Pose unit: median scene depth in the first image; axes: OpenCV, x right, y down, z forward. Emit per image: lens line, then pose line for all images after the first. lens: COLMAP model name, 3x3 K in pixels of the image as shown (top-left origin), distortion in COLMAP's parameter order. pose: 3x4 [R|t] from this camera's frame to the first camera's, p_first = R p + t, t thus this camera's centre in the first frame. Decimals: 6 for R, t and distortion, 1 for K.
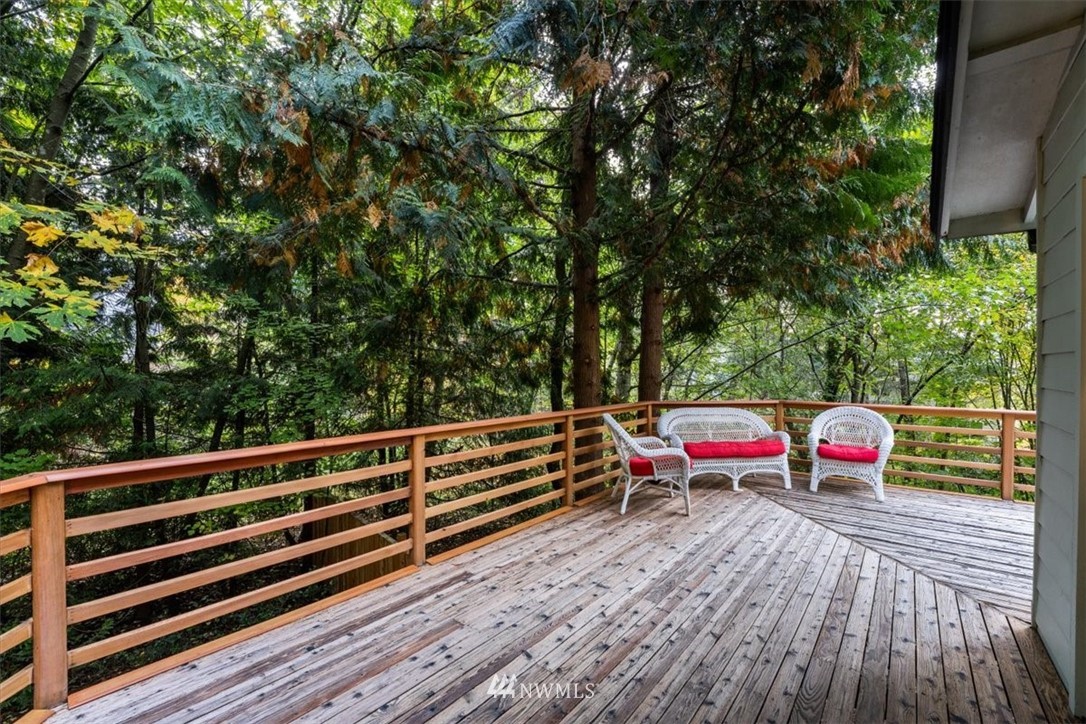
lens RADIAL K [[446.9, 0, 553.6], [0, 446.9, 365.4], [0, 0, 1]] dist [-0.017037, 0.000156]
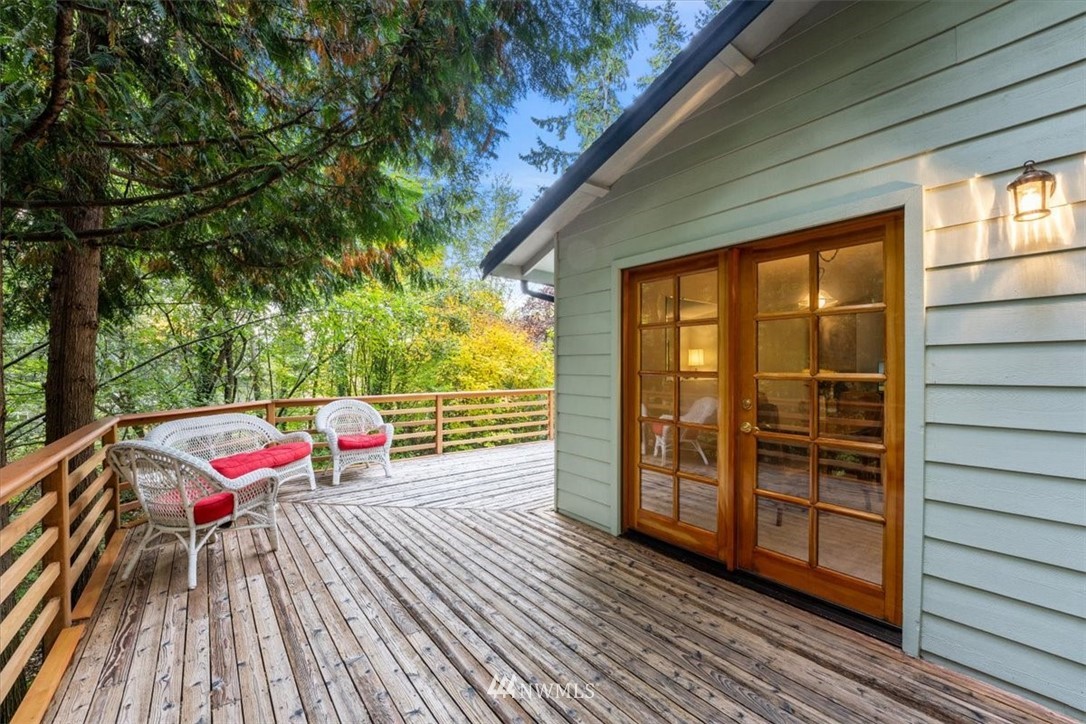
lens RADIAL K [[446.9, 0, 548.2], [0, 446.9, 362.3], [0, 0, 1]] dist [-0.017037, 0.000156]
pose [[0.219660, 0.004545, 0.975566, -0.398764], [0.001831, 0.999985, -0.005071, 0.012005], [-0.975575, 0.002900, 0.219648, 0.403390]]
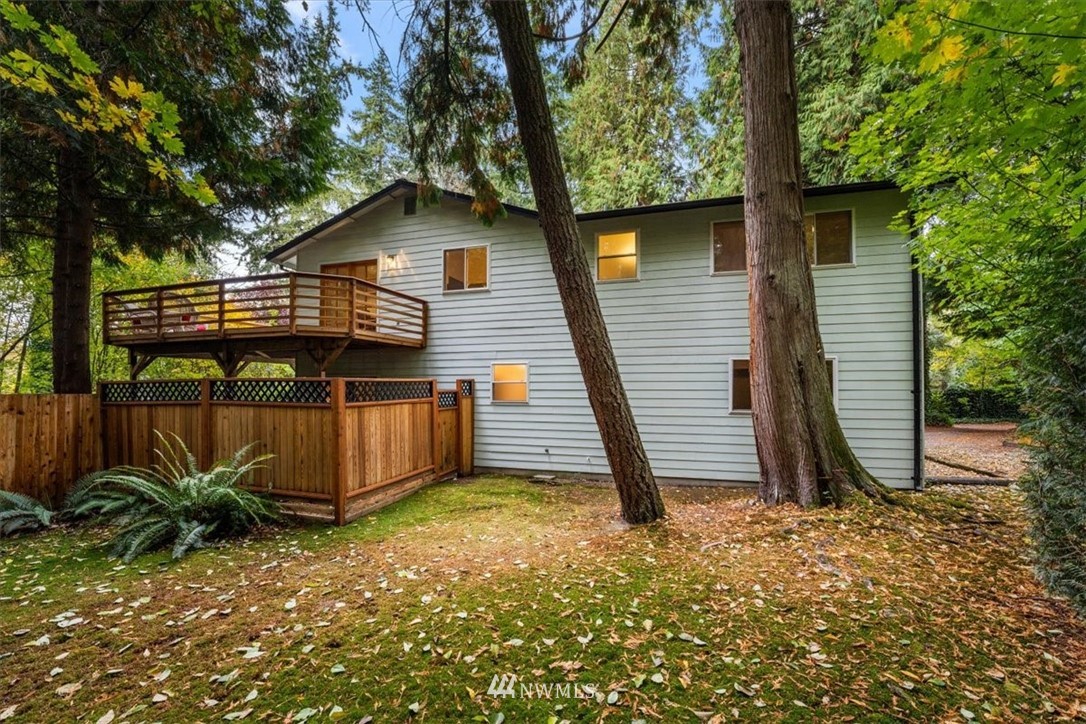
lens RADIAL K [[446.9, 0, 539.8], [0, 446.9, 372.2], [0, 0, 1]] dist [-0.017037, 0.000156]
pose [[-0.361244, 0.022916, 0.932190, -2.604511], [0.004269, 0.999728, -0.022922, 0.566980], [-0.932462, -0.004301, -0.361244, 0.189532]]
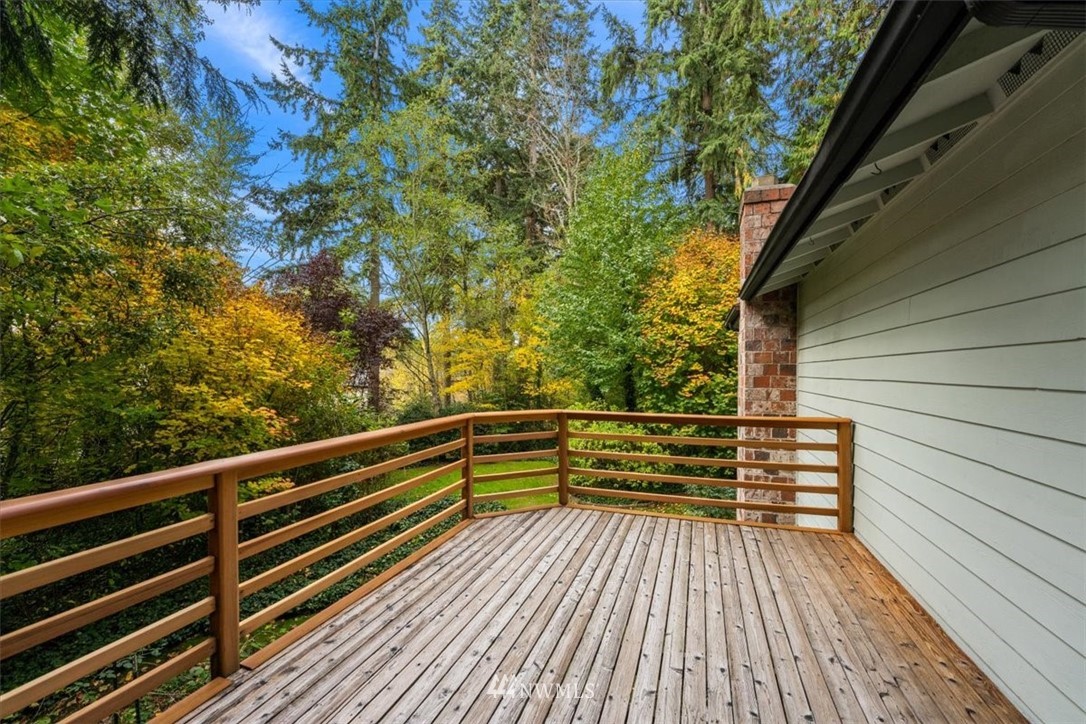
lens RADIAL K [[446.9, 0, 548.1], [0, 446.9, 364.7], [0, 0, 1]] dist [-0.017037, 0.000156]
pose [[-0.338401, 0.001795, 0.941000, 0.608189], [-0.002200, 0.999994, -0.002699, 0.015549], [-0.940999, -0.002983, -0.338395, 1.023791]]
